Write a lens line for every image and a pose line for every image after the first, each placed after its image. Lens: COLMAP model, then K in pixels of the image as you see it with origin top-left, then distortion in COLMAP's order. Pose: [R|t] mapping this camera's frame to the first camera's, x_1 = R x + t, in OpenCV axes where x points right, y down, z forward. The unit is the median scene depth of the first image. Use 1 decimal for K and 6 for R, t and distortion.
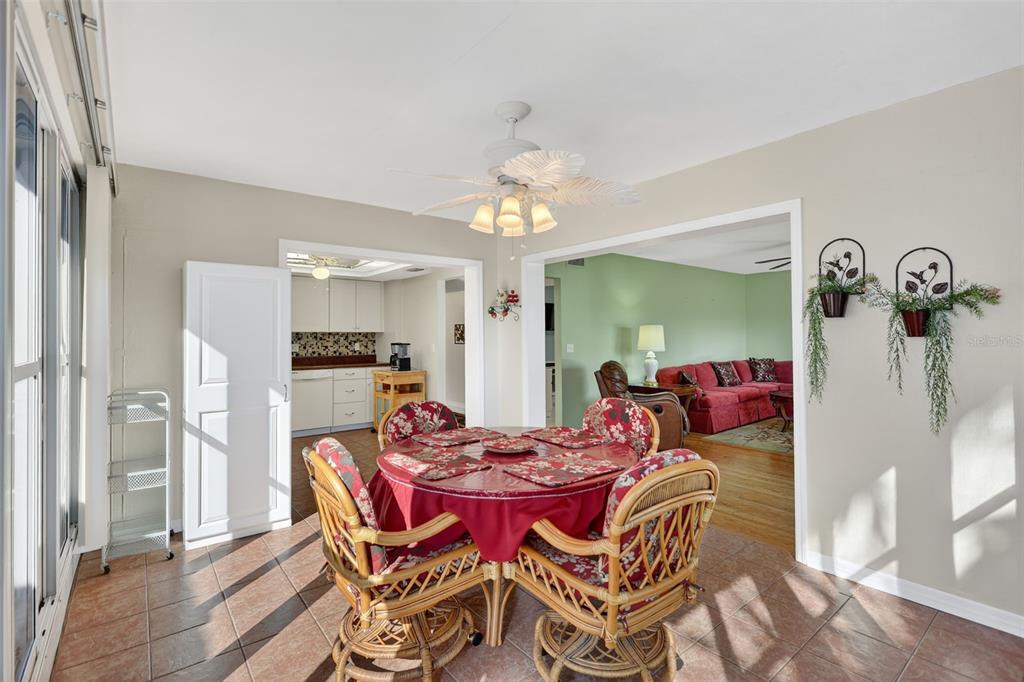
lens RADIAL K [[472.3, 0, 511.7], [0, 472.3, 334.0], [0, 0, 1]] dist [0.000487, -0.000596]
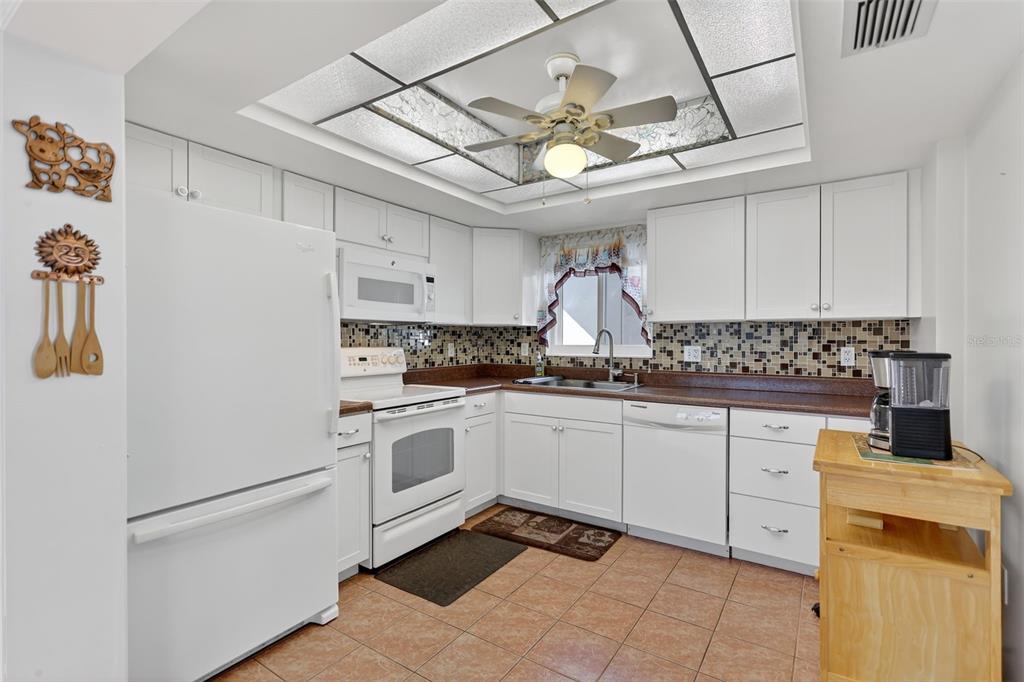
lens RADIAL K [[472.3, 0, 513.2], [0, 472.3, 338.0], [0, 0, 1]] dist [0.000487, -0.000596]
pose [[0.299673, 0.006673, -0.954019, -0.038440], [0.004218, 0.999956, 0.008320, 0.007504], [0.954033, -0.006518, 0.299631, 0.644974]]
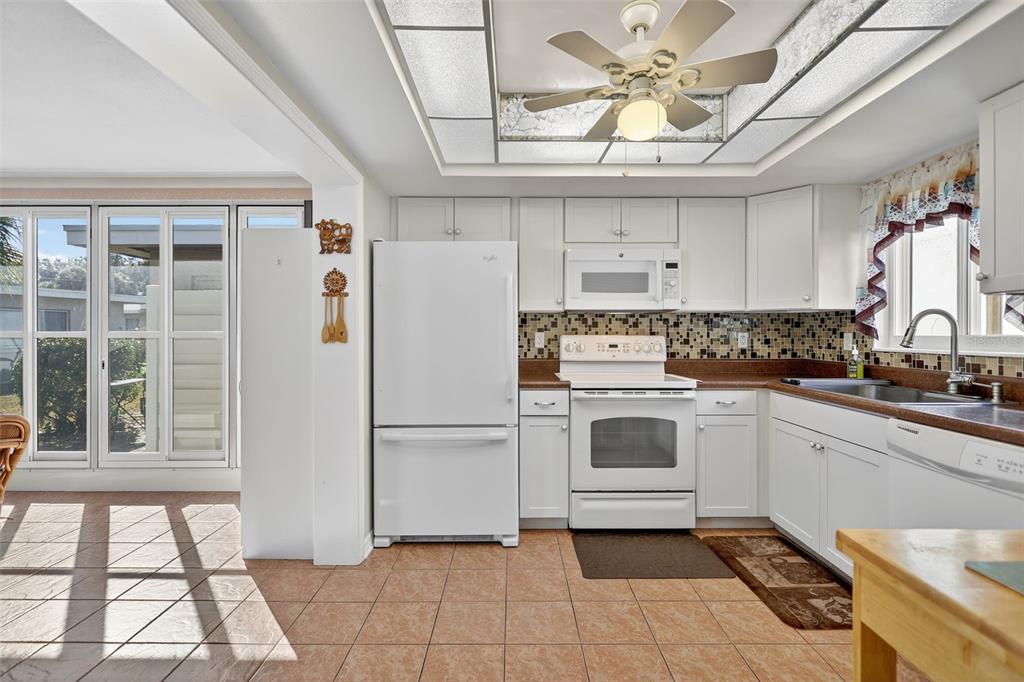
lens RADIAL K [[472.3, 0, 512.5], [0, 472.3, 332.9], [0, 0, 1]] dist [0.000487, -0.000596]
pose [[-0.624573, 0.006066, -0.780943, -0.061478], [0.008612, 0.999963, 0.000879, 0.015744], [0.780919, -0.006176, -0.624602, 0.867596]]
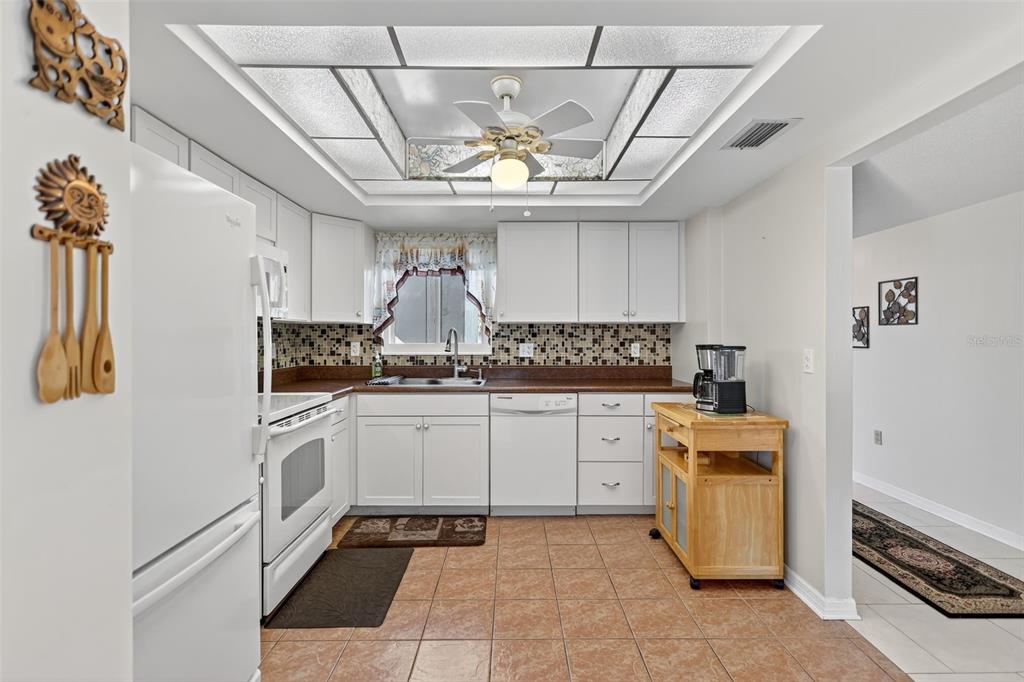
lens RADIAL K [[472.3, 0, 513.0], [0, 472.3, 336.4], [0, 0, 1]] dist [0.000487, -0.000596]
pose [[0.782024, 0.005656, -0.623222, -0.107077], [-0.000333, 0.999962, 0.008656, 0.007232], [0.623248, -0.006562, 0.781997, 0.516563]]
